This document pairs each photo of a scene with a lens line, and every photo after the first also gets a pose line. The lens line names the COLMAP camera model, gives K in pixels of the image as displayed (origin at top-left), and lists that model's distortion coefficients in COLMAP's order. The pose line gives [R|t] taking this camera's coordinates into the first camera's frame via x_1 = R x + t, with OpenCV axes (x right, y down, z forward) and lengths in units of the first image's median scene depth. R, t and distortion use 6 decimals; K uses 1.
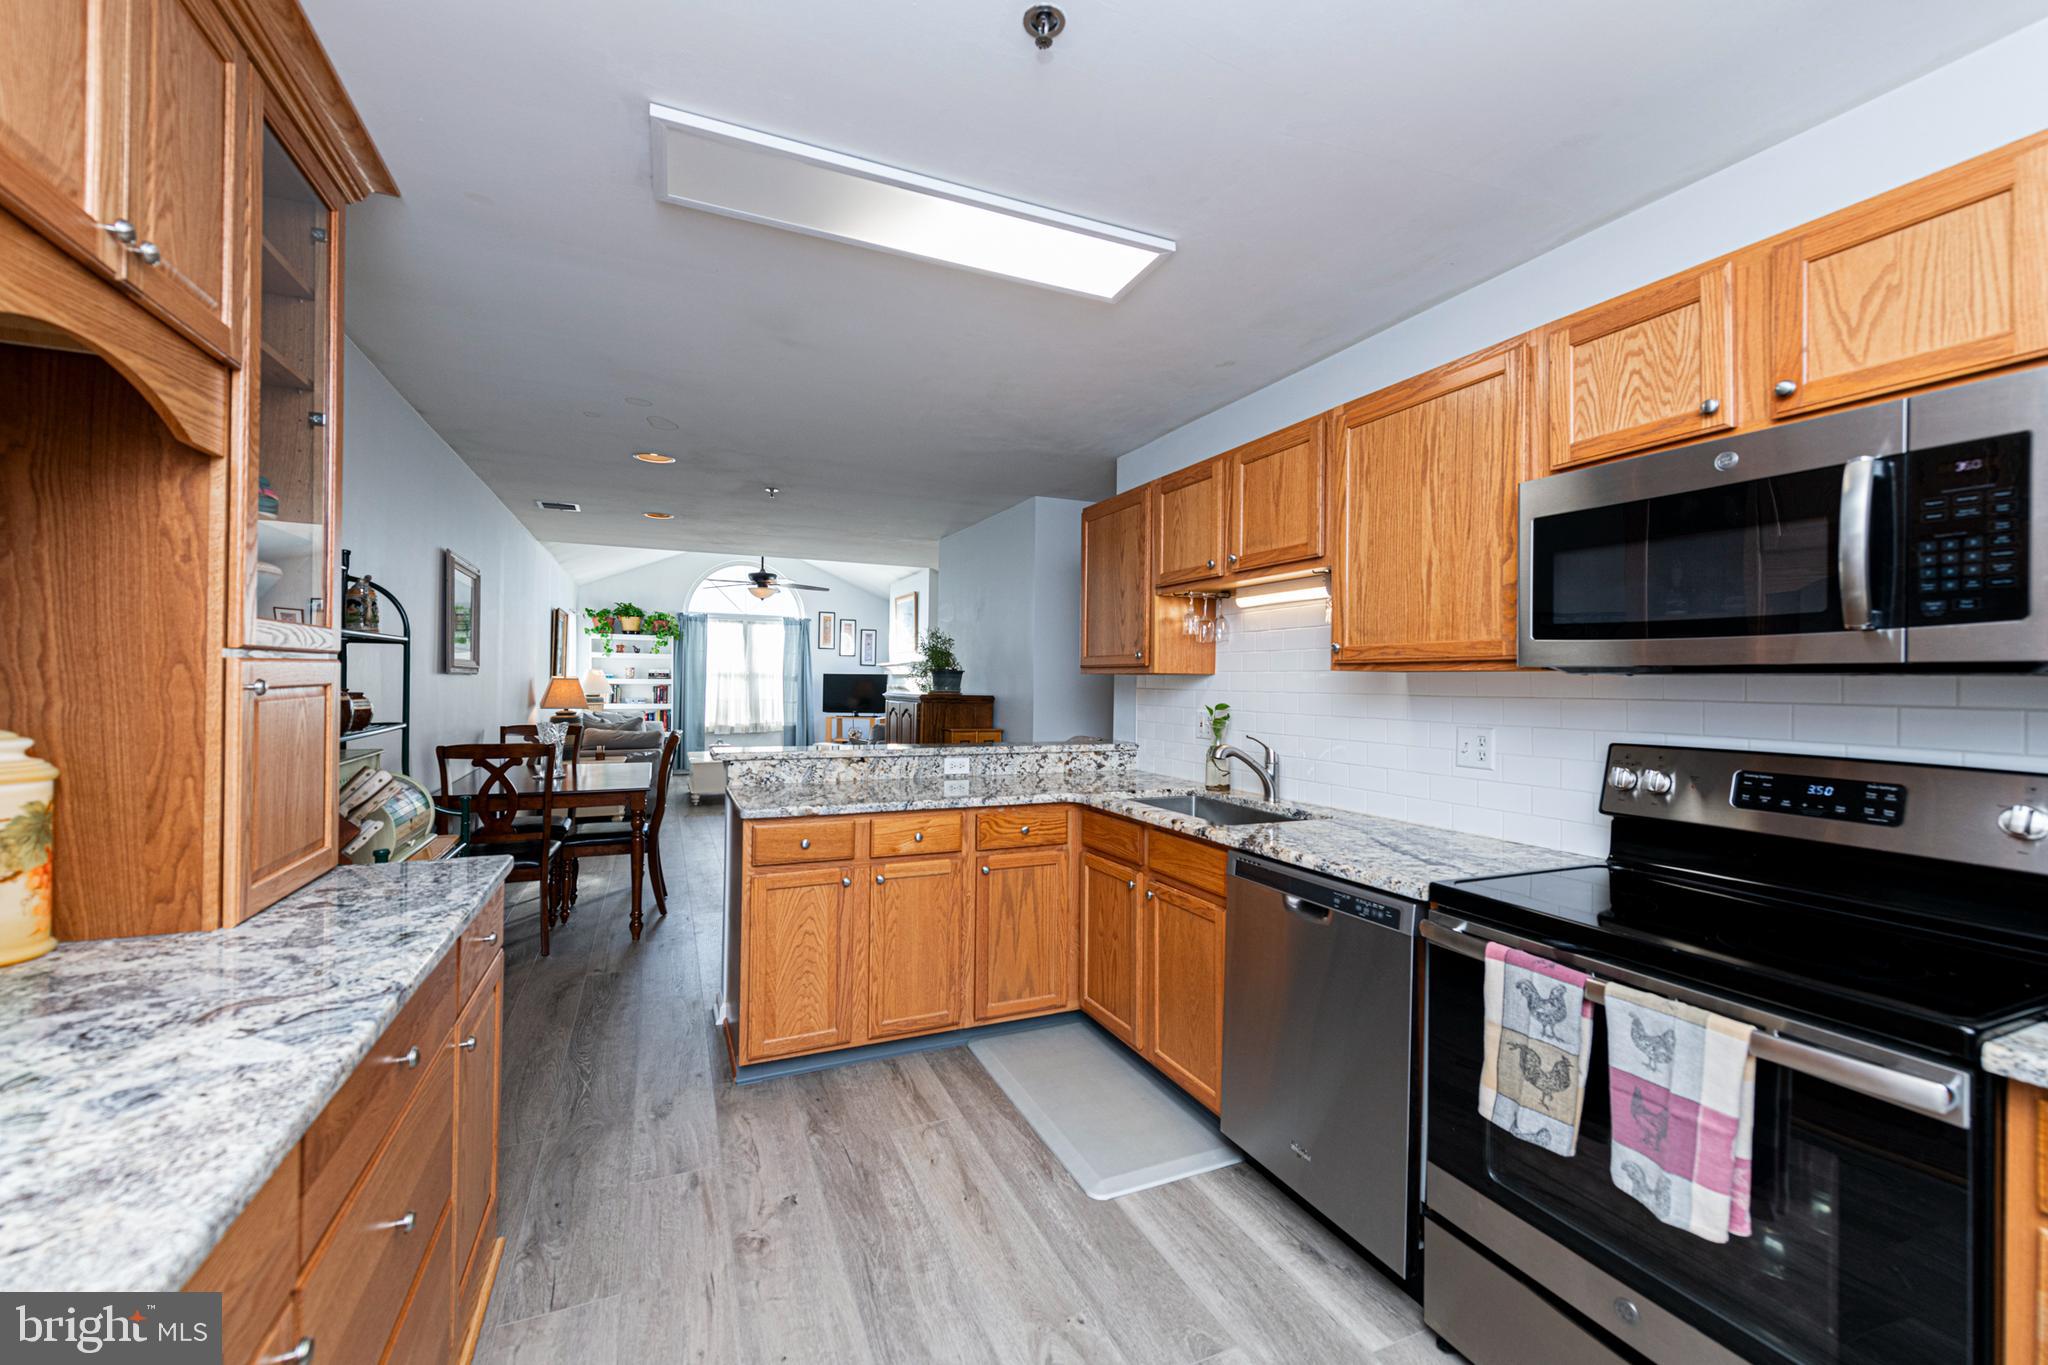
lens RADIAL K [[818.4, 0, 1018.2], [0, 818.4, 677.0], [0, 0, 1]] dist [0.016112, -0.006492]
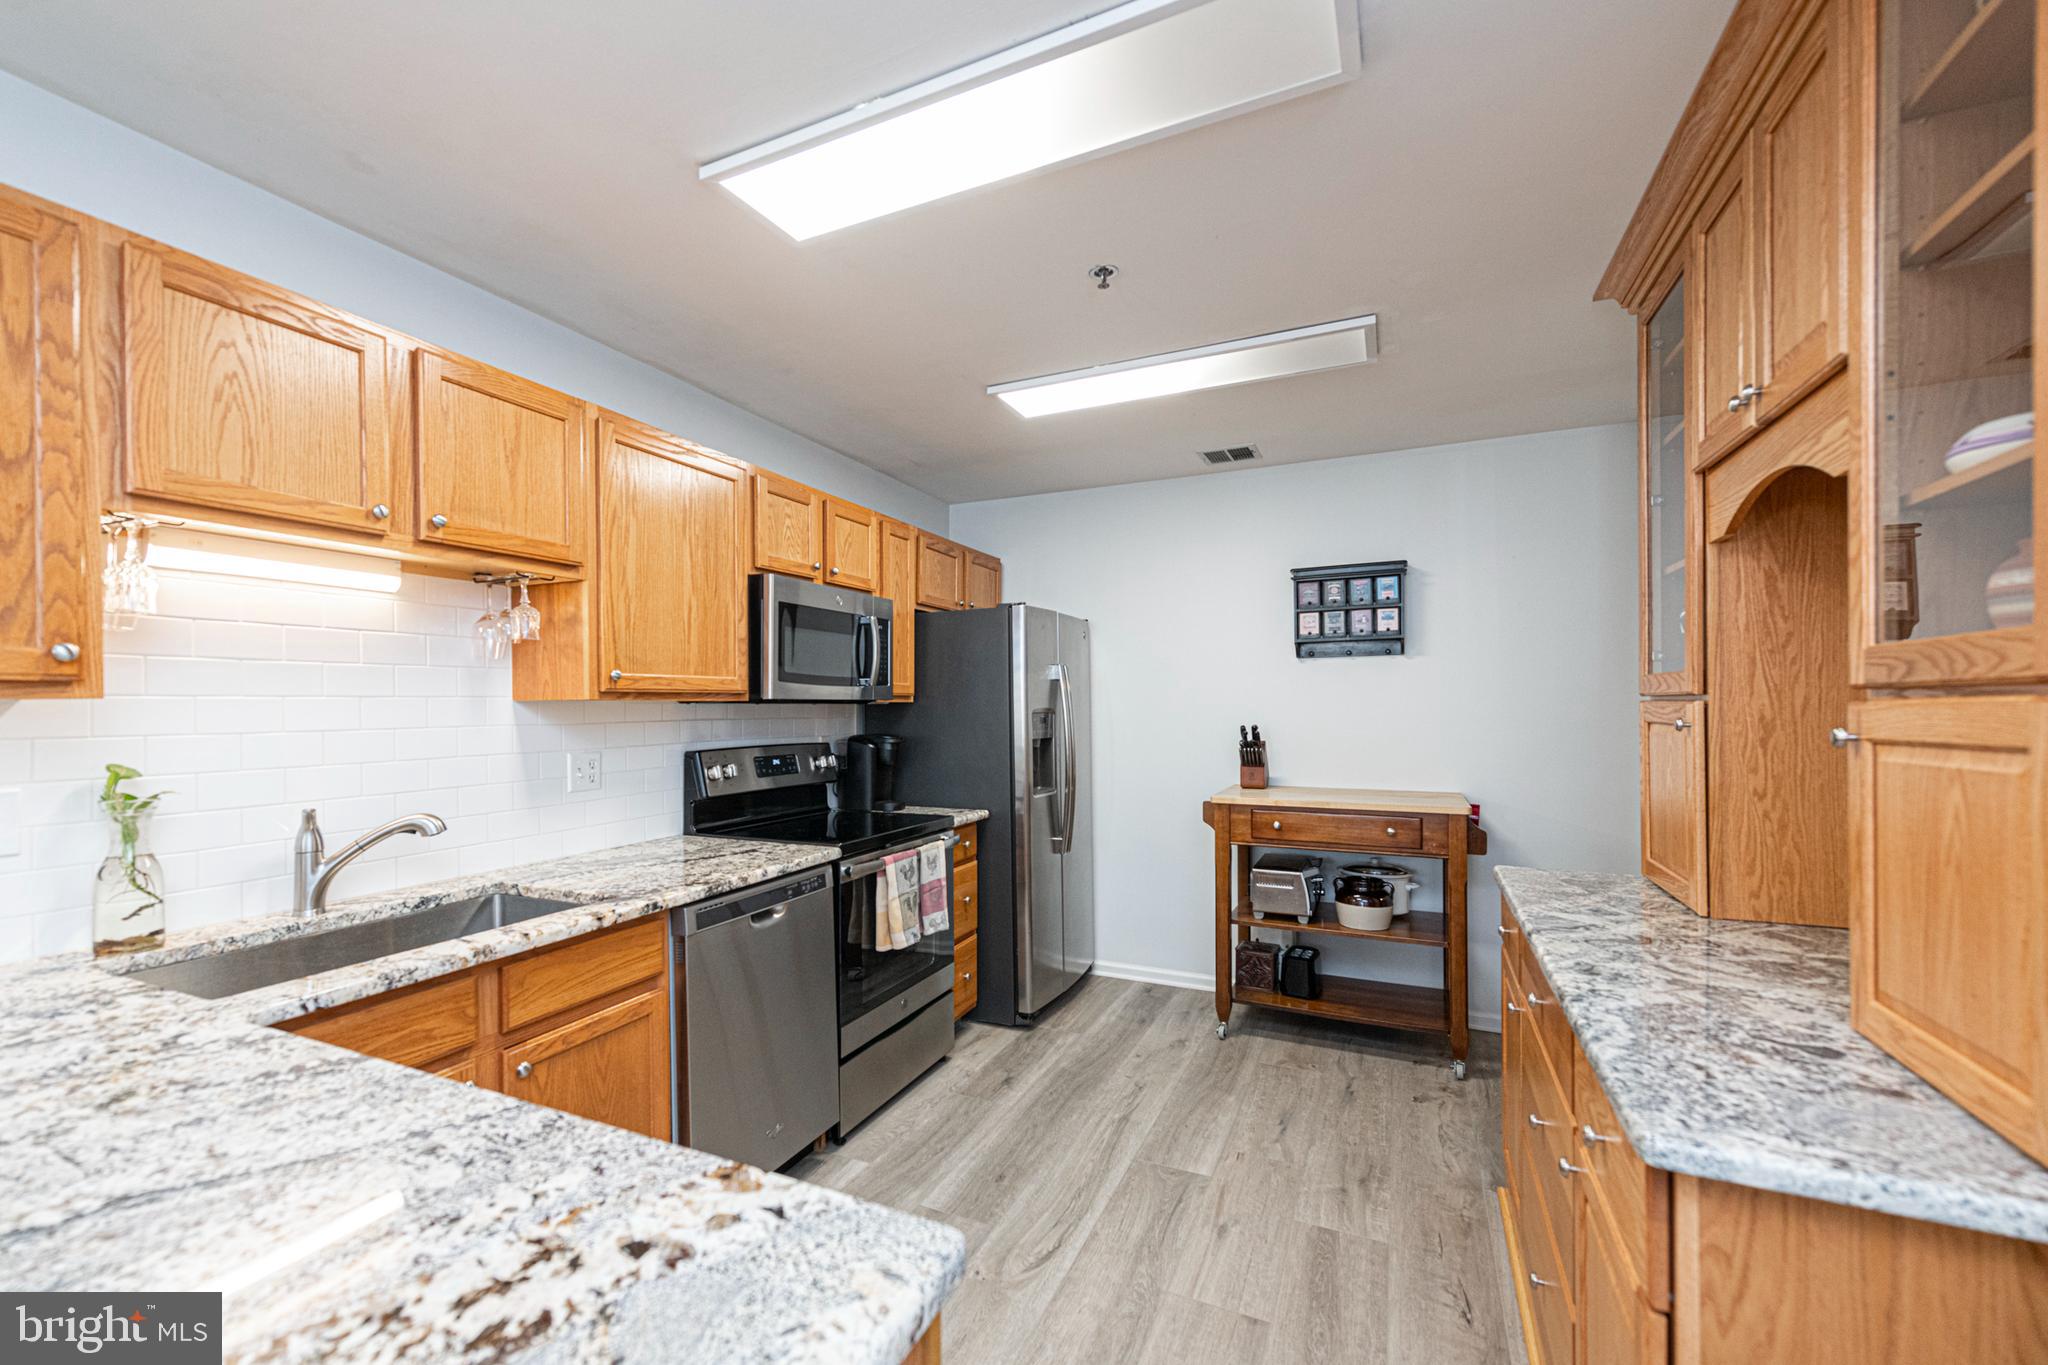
lens RADIAL K [[862.8, 0, 979.8], [0, 862.8, 707.7], [0, 0, 1]] dist [0.018528, -0.008441]
pose [[-0.652798, -0.012198, 0.757434, -0.720175], [-0.007099, 0.999925, 0.009986, -0.013294], [-0.757499, 0.001142, -0.652835, 1.548167]]
